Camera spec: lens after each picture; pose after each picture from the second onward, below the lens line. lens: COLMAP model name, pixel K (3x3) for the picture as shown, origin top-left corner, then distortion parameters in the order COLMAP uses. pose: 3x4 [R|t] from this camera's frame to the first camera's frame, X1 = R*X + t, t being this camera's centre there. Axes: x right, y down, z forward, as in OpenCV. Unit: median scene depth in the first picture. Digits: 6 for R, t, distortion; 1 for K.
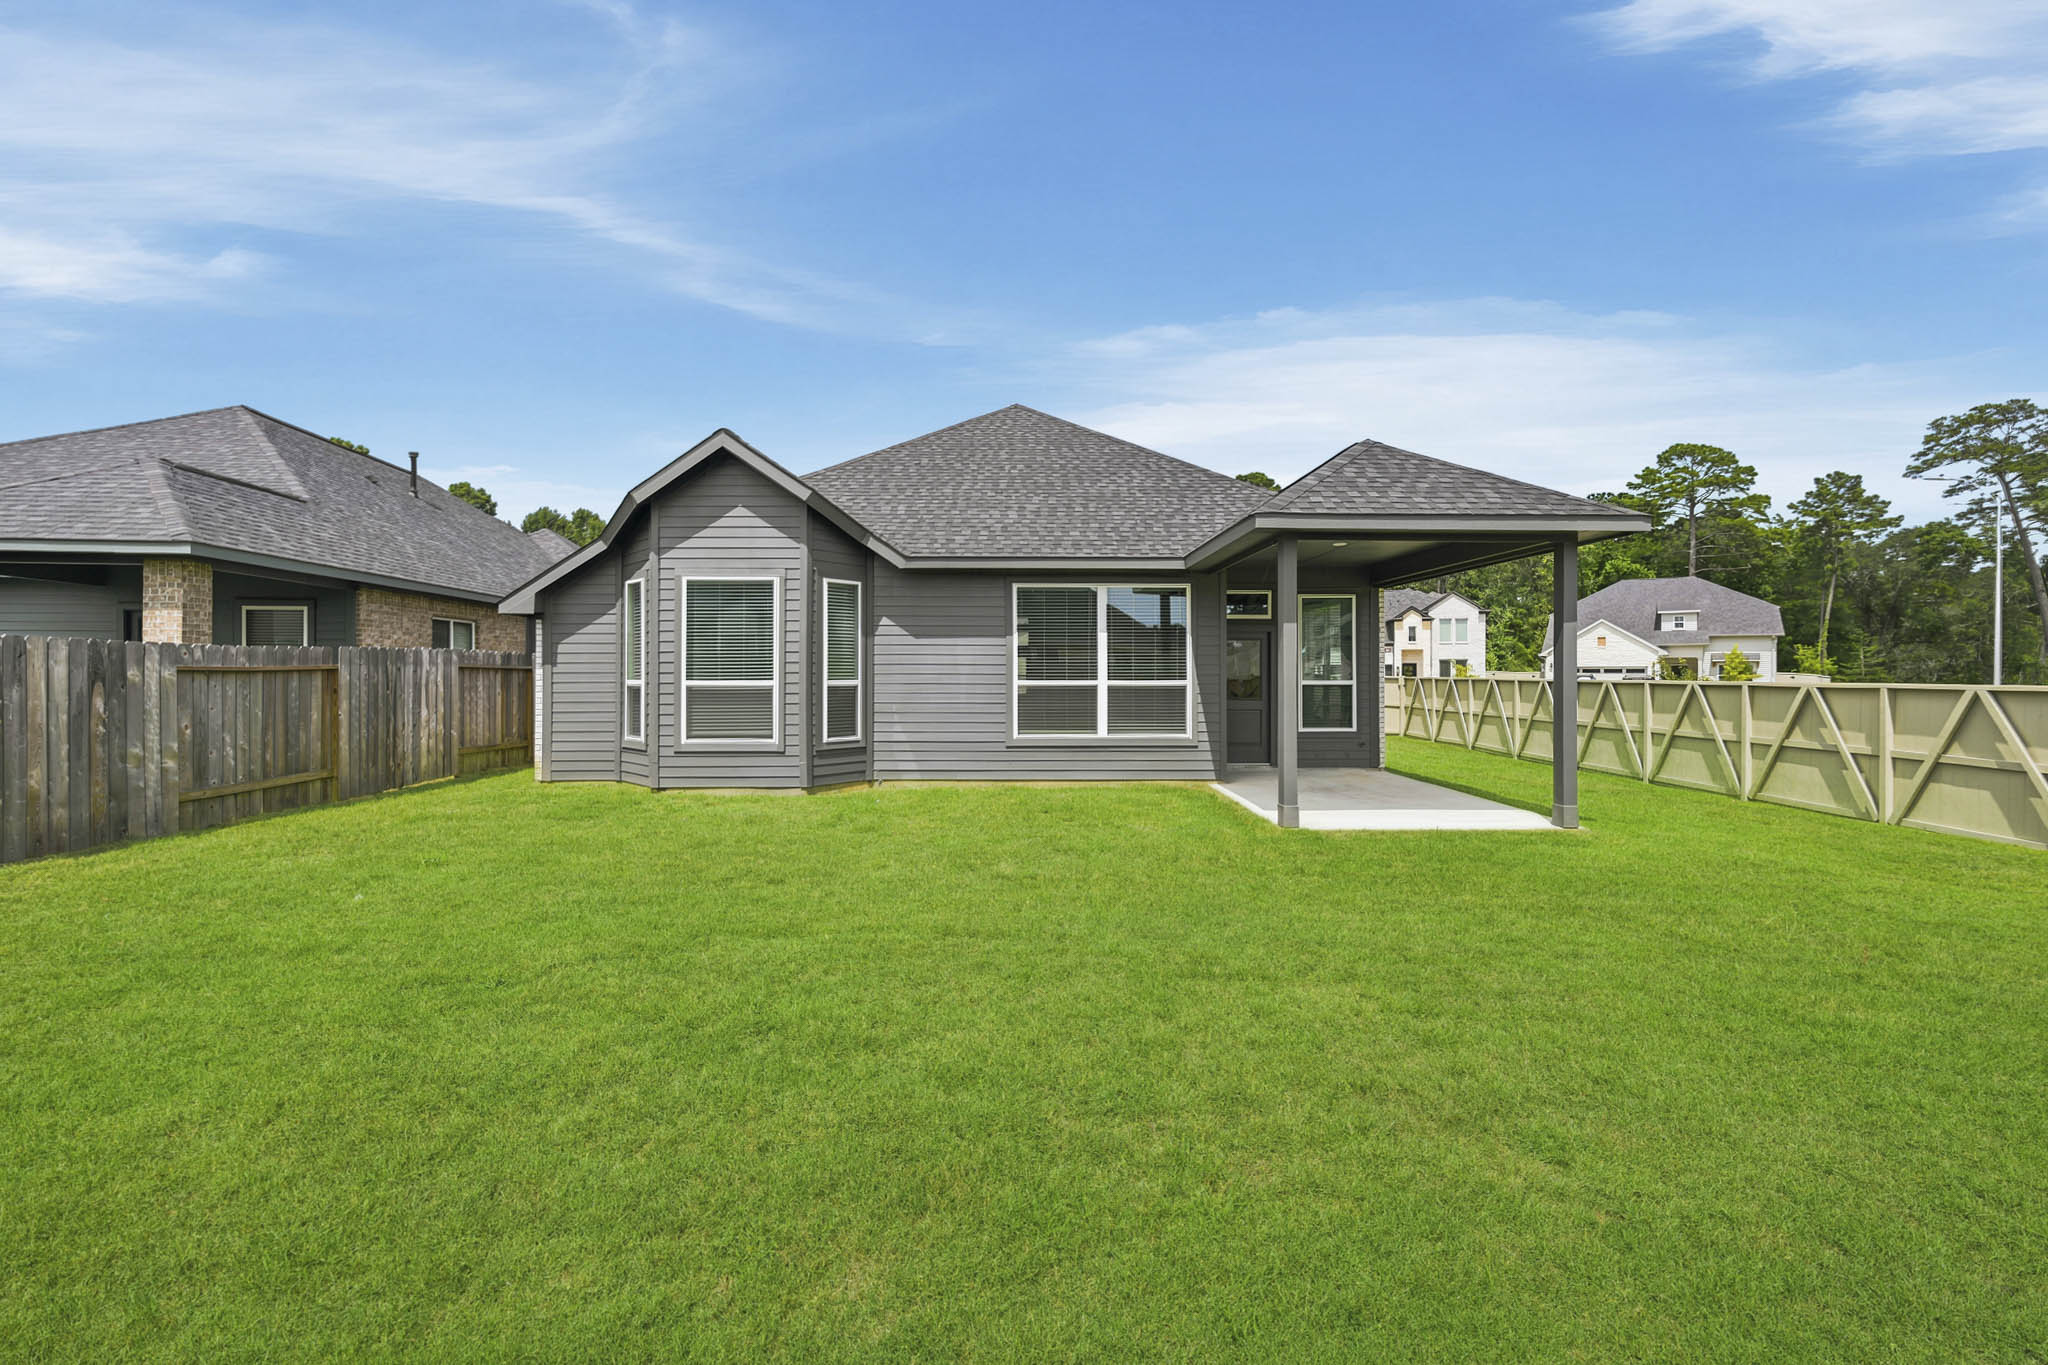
lens RADIAL K [[822.6, 0, 1022.3], [0, 822.6, 674.3], [0, 0, 1]] dist [0.000654, 0.000439]
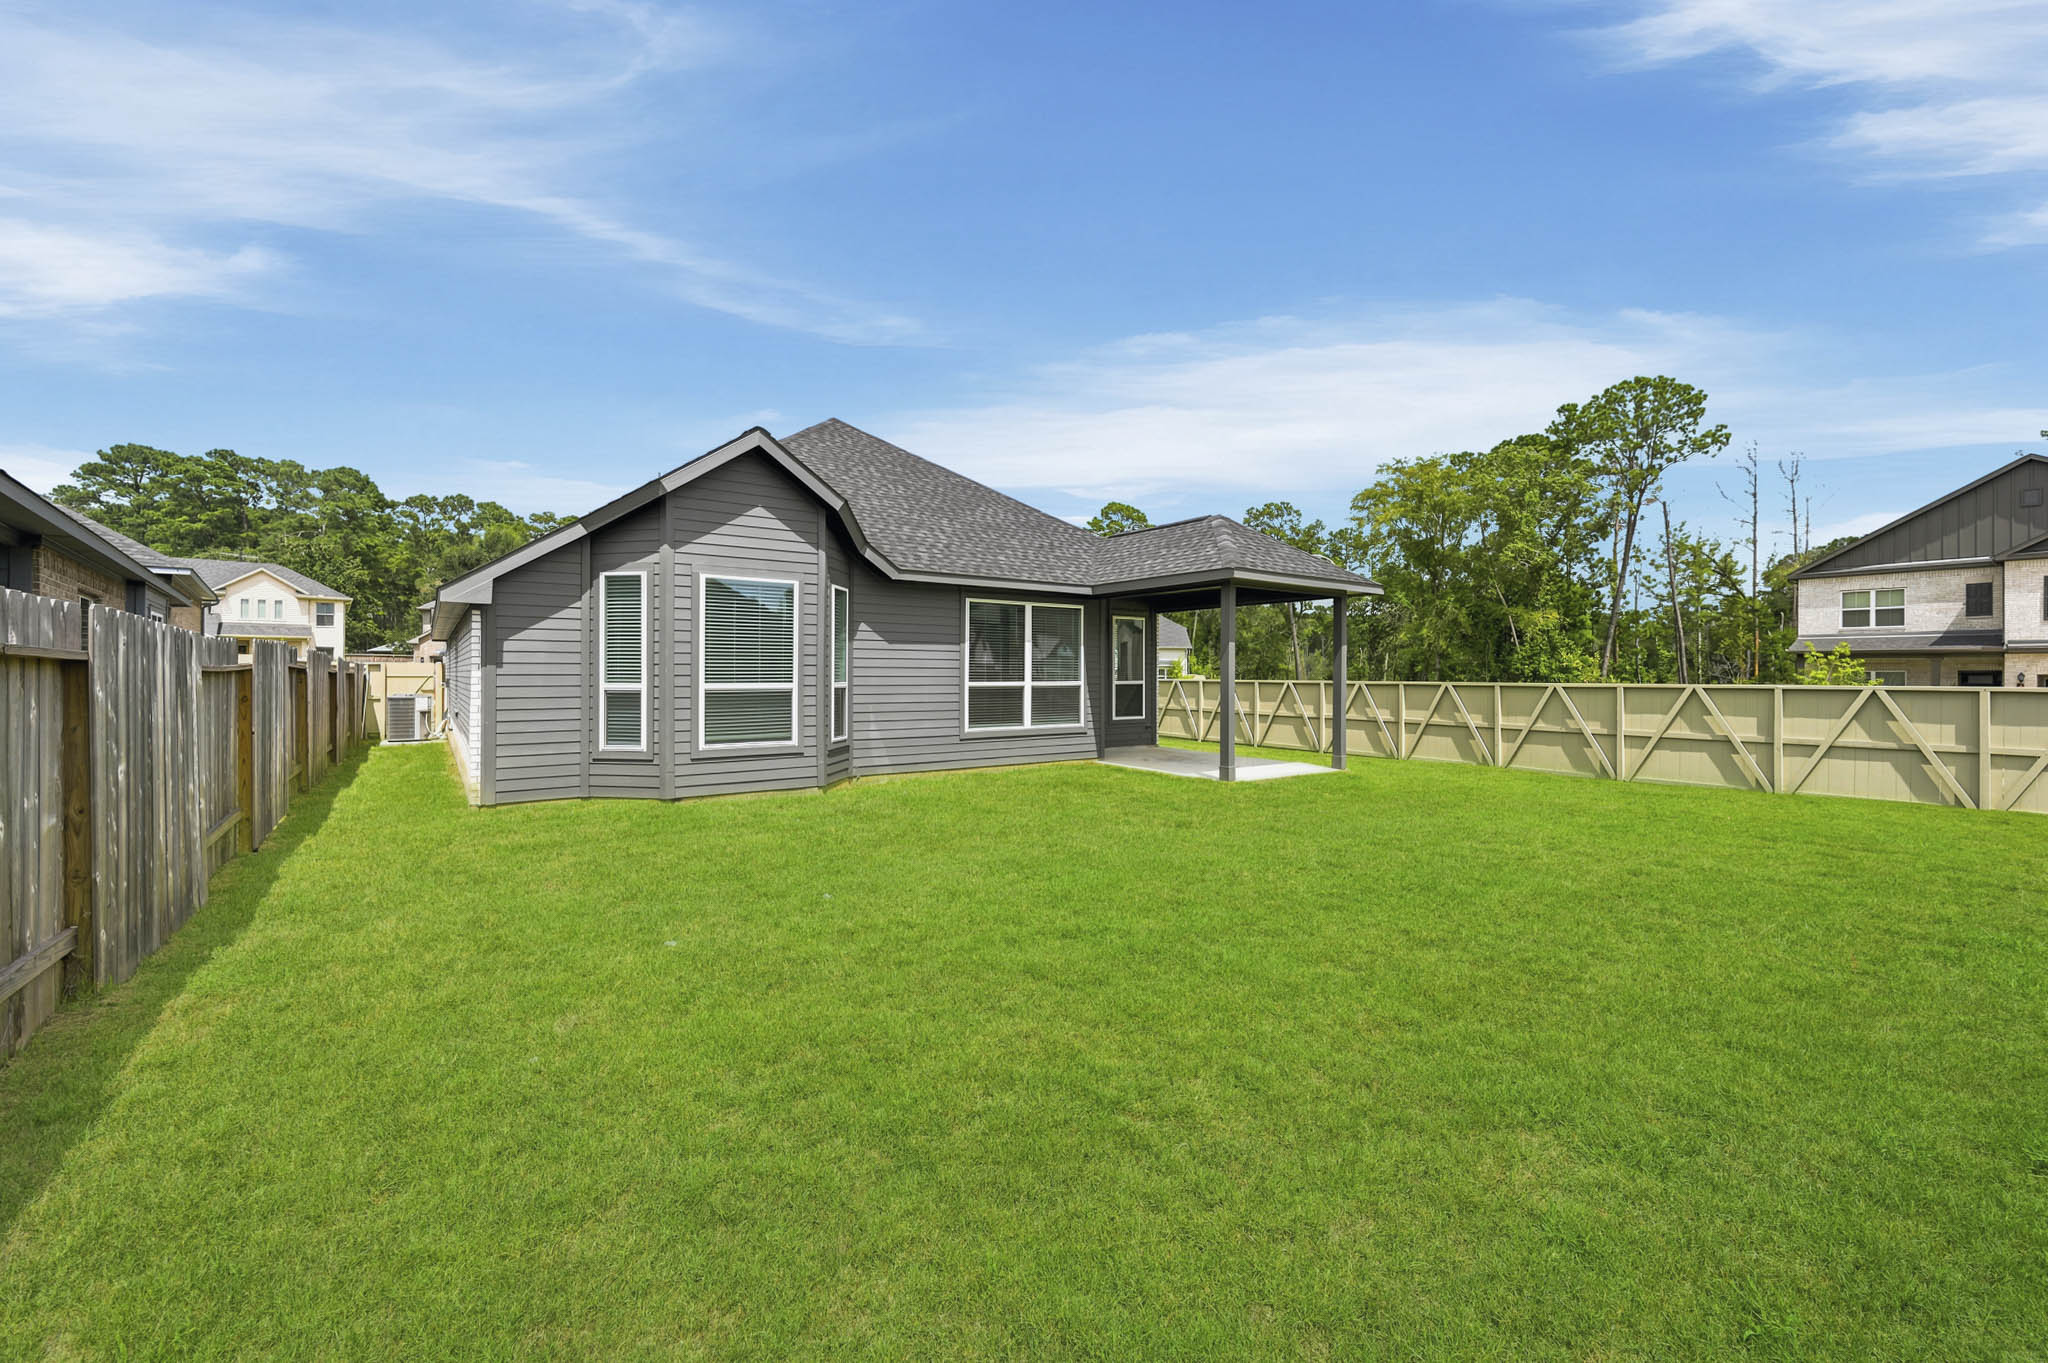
lens RADIAL K [[811.3, 0, 1032.1], [0, 811.3, 684.3], [0, 0, 1]] dist [0.000714, 0.000374]
pose [[0.816936, -0.005641, 0.576701, -0.594740], [-0.000593, 0.999943, 0.010621, -0.001278], [-0.576729, -0.009019, 0.816886, 0.014815]]
